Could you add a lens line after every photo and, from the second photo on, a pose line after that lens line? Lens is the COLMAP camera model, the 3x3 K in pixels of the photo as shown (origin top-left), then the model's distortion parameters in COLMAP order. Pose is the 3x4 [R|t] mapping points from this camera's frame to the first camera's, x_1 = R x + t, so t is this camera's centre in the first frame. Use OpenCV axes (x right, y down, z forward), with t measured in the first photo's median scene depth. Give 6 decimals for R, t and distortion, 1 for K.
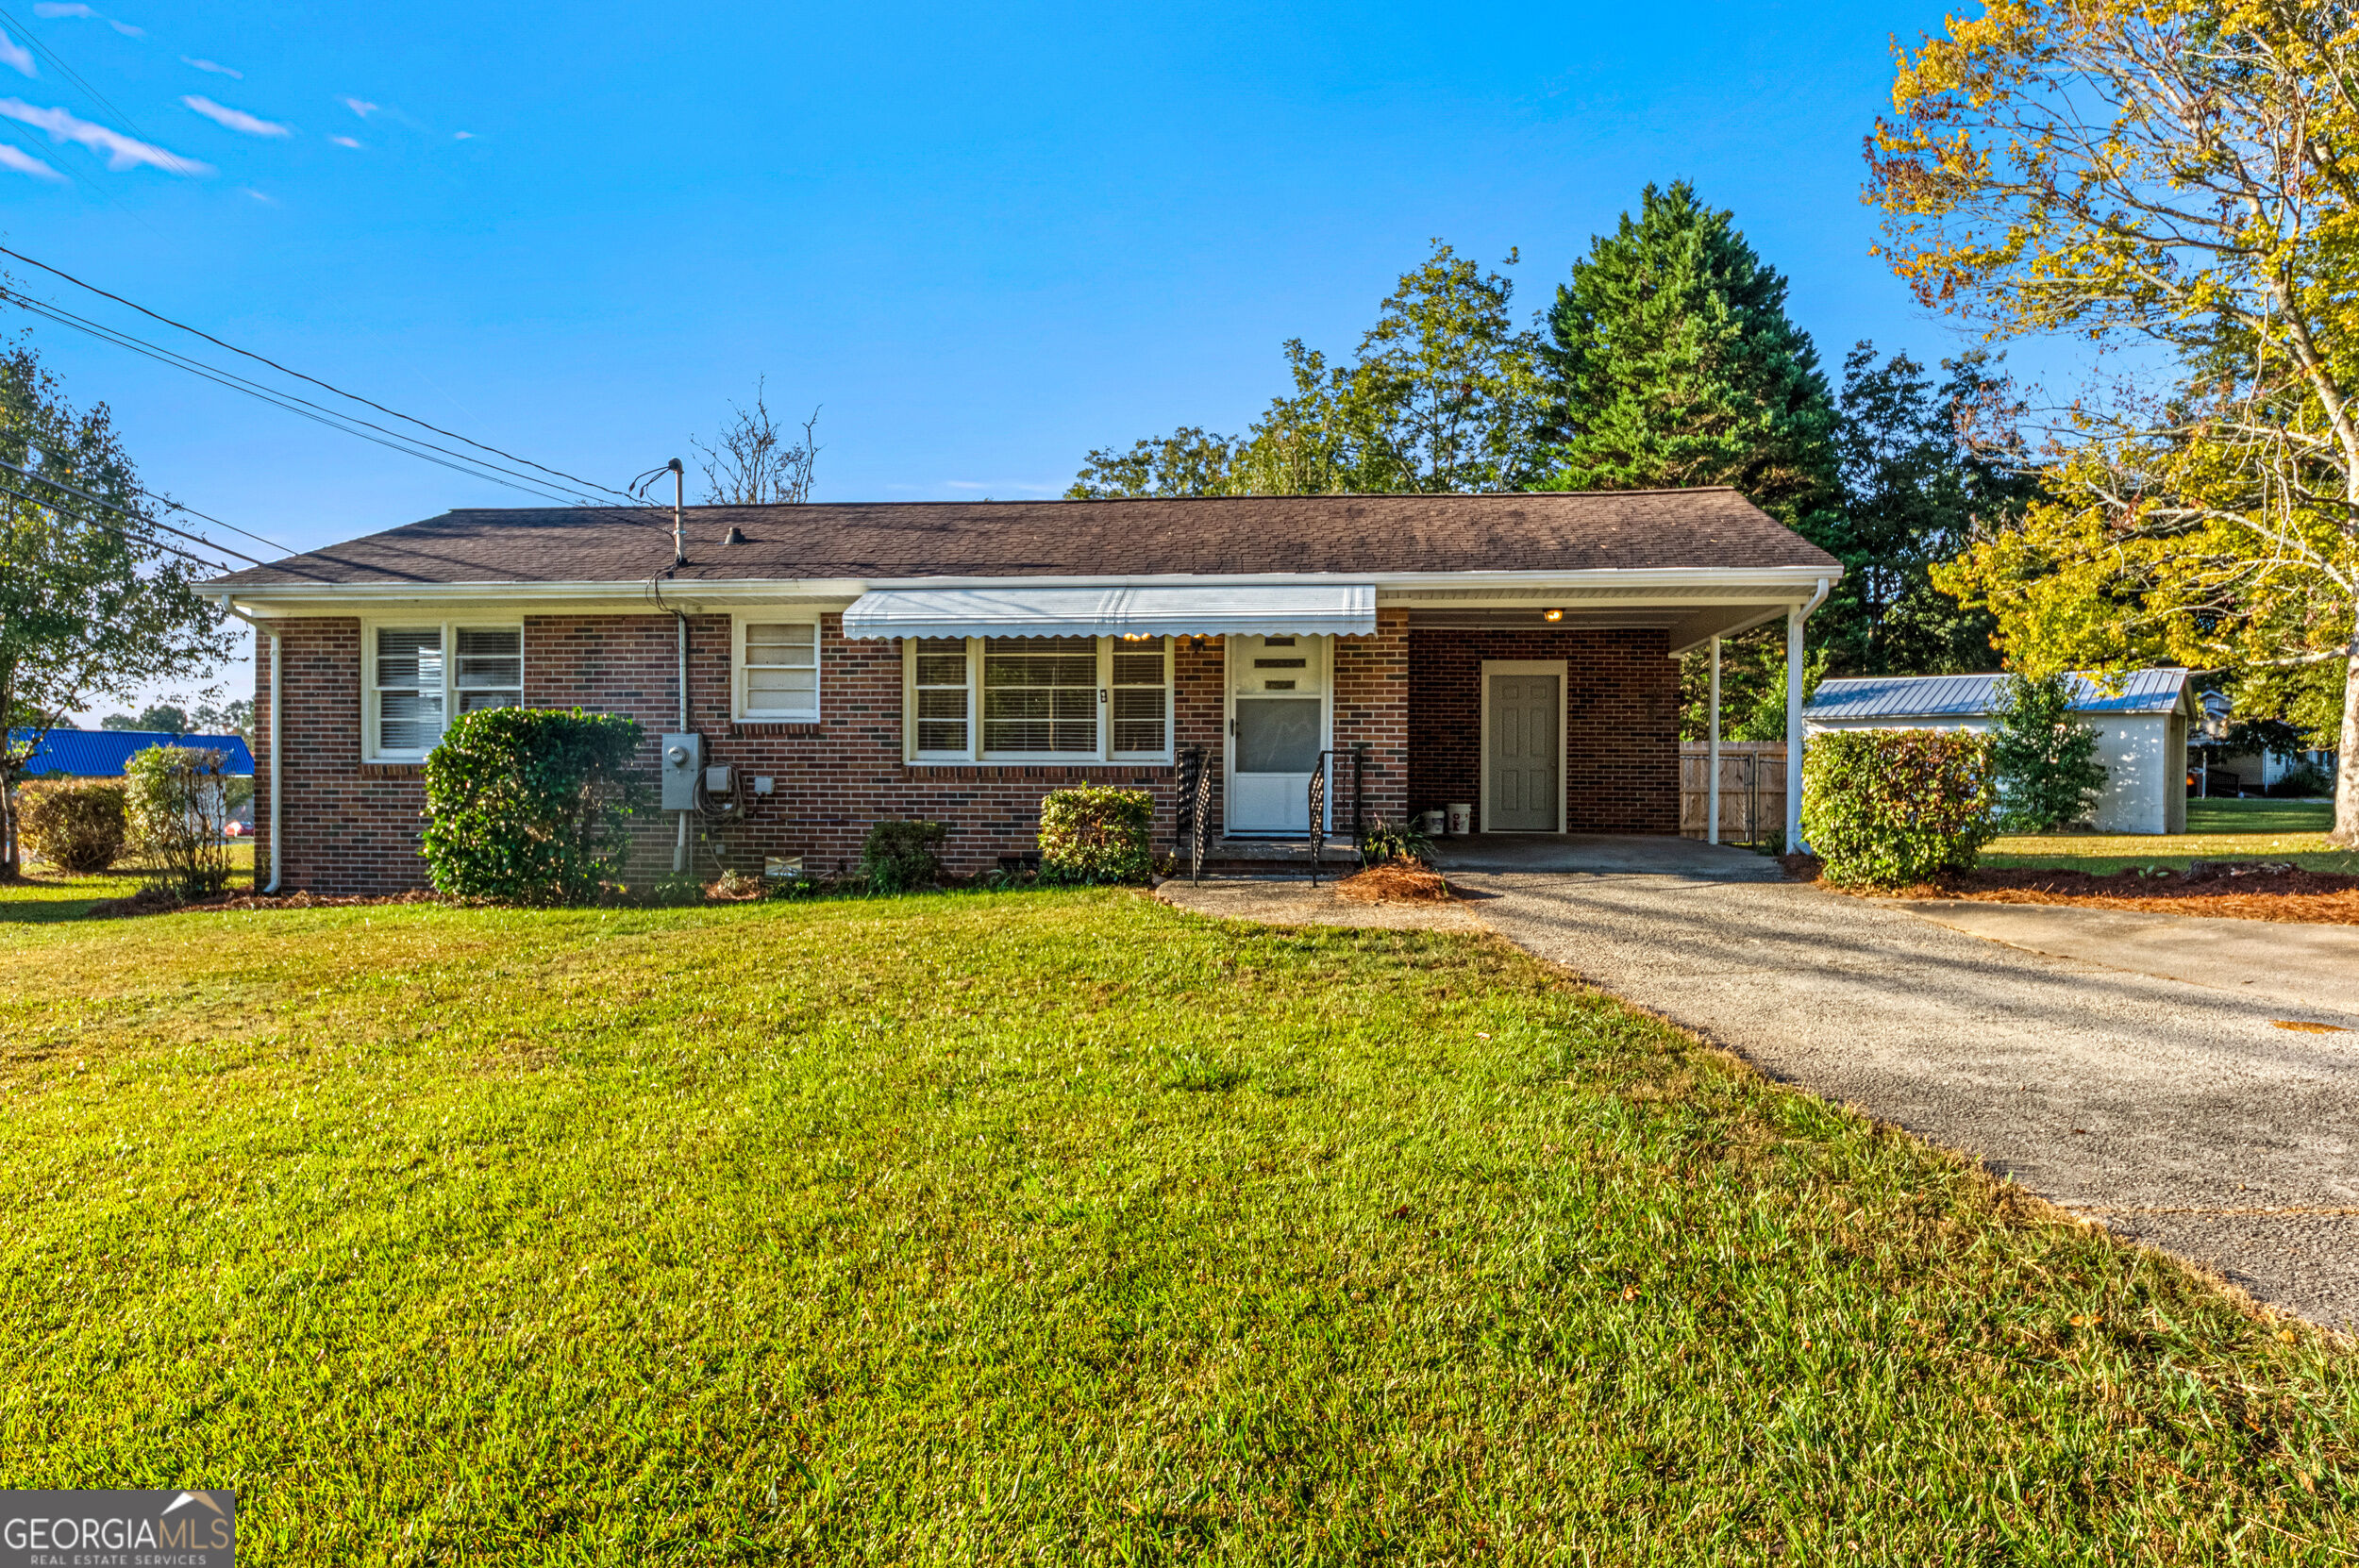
lens RADIAL K [[1533.0, 0, 1179.2], [0, 1533.0, 762.5], [0, 0, 1]] dist [-0.036712, 0.036654]
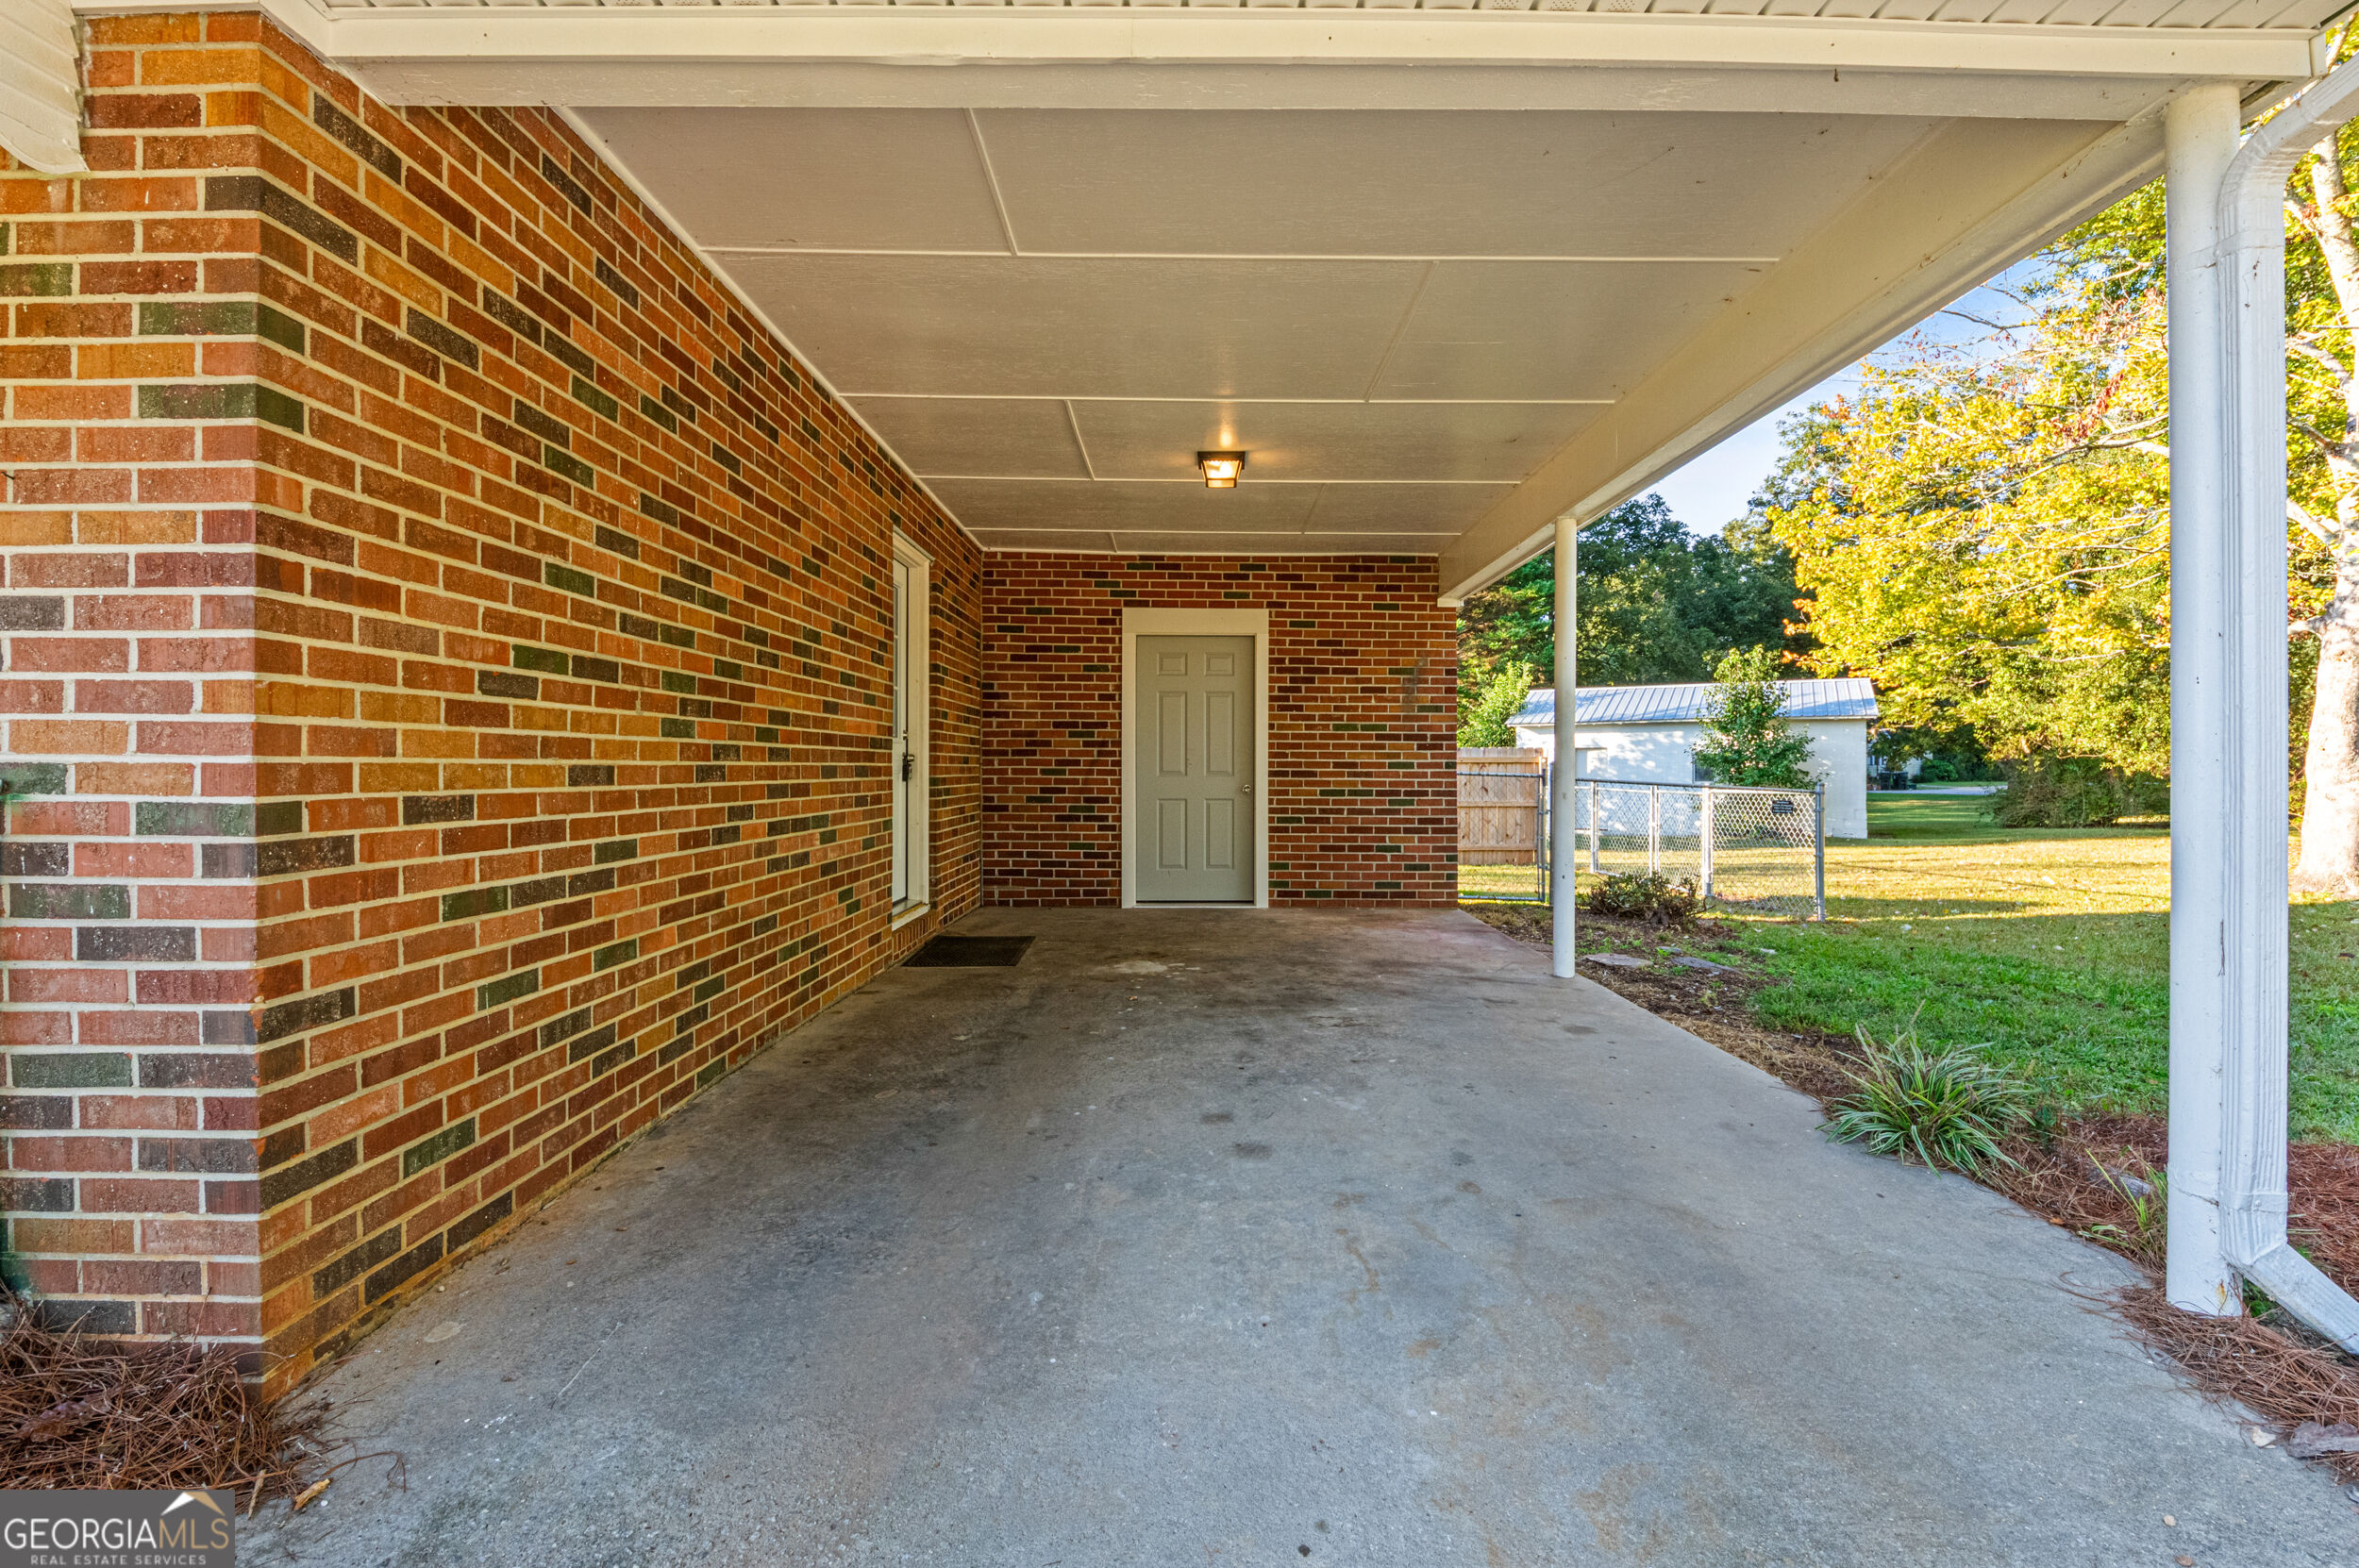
lens RADIAL K [[856.6, 0, 1180.0], [0, 856.6, 766.8], [0, 0, 1]] dist [-0.001954, -0.000204]
pose [[0.994956, -0.005030, 0.100189, 0.187152], [0.004474, 0.999973, 0.005777, -0.008738], [-0.100216, -0.005300, 0.994952, 0.678862]]
